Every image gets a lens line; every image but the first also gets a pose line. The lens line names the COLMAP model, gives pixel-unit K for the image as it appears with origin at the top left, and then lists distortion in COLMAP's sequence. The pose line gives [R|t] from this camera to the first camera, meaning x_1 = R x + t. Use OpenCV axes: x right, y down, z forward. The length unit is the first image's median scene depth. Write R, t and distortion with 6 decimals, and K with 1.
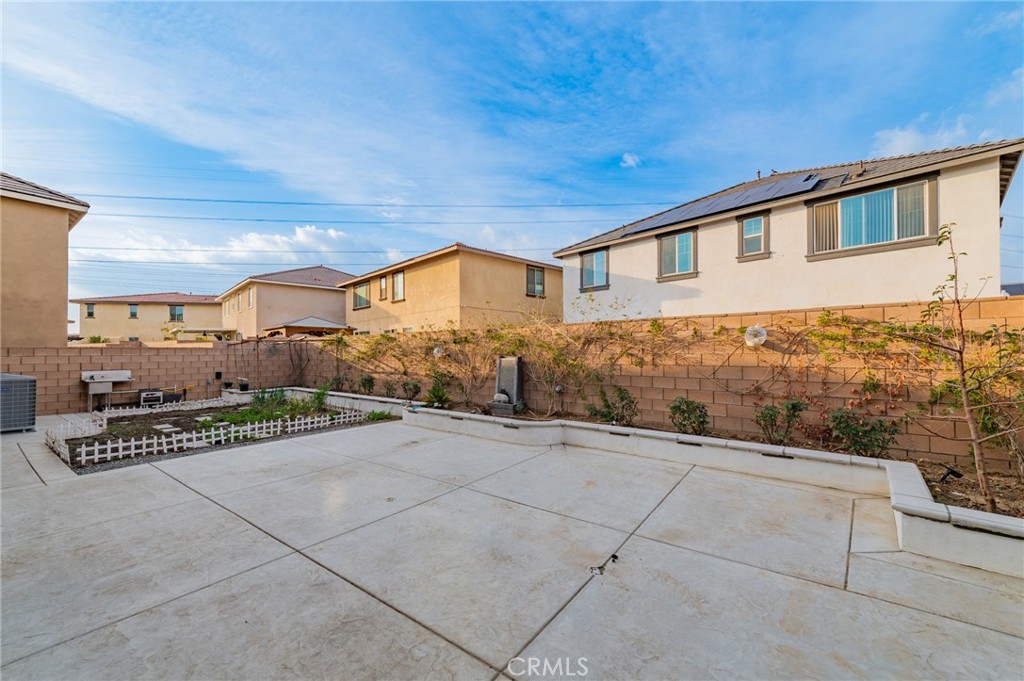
lens RADIAL K [[399.8, 0, 515.9], [0, 399.8, 349.7], [0, 0, 1]] dist [0.011725, -0.003236]
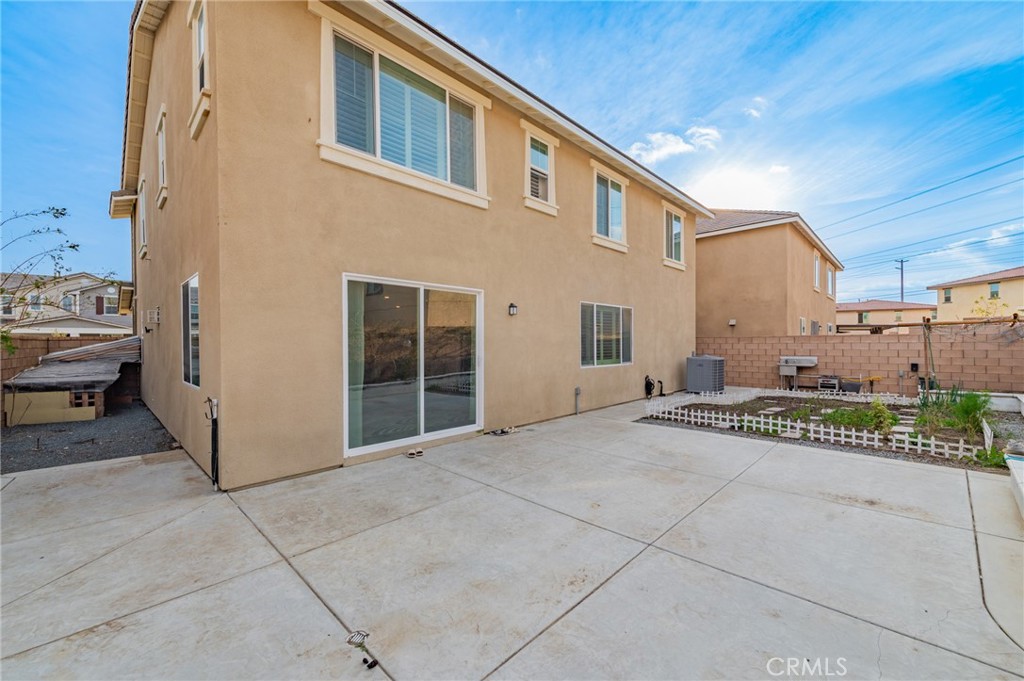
lens RADIAL K [[399.8, 0, 510.0], [0, 399.8, 341.7], [0, 0, 1]] dist [0.011725, -0.003236]
pose [[-0.138238, 0.003868, -0.990392, 0.357502], [0.012165, 0.999924, 0.002207, -0.001733], [0.990324, -0.011743, -0.138274, 0.548791]]
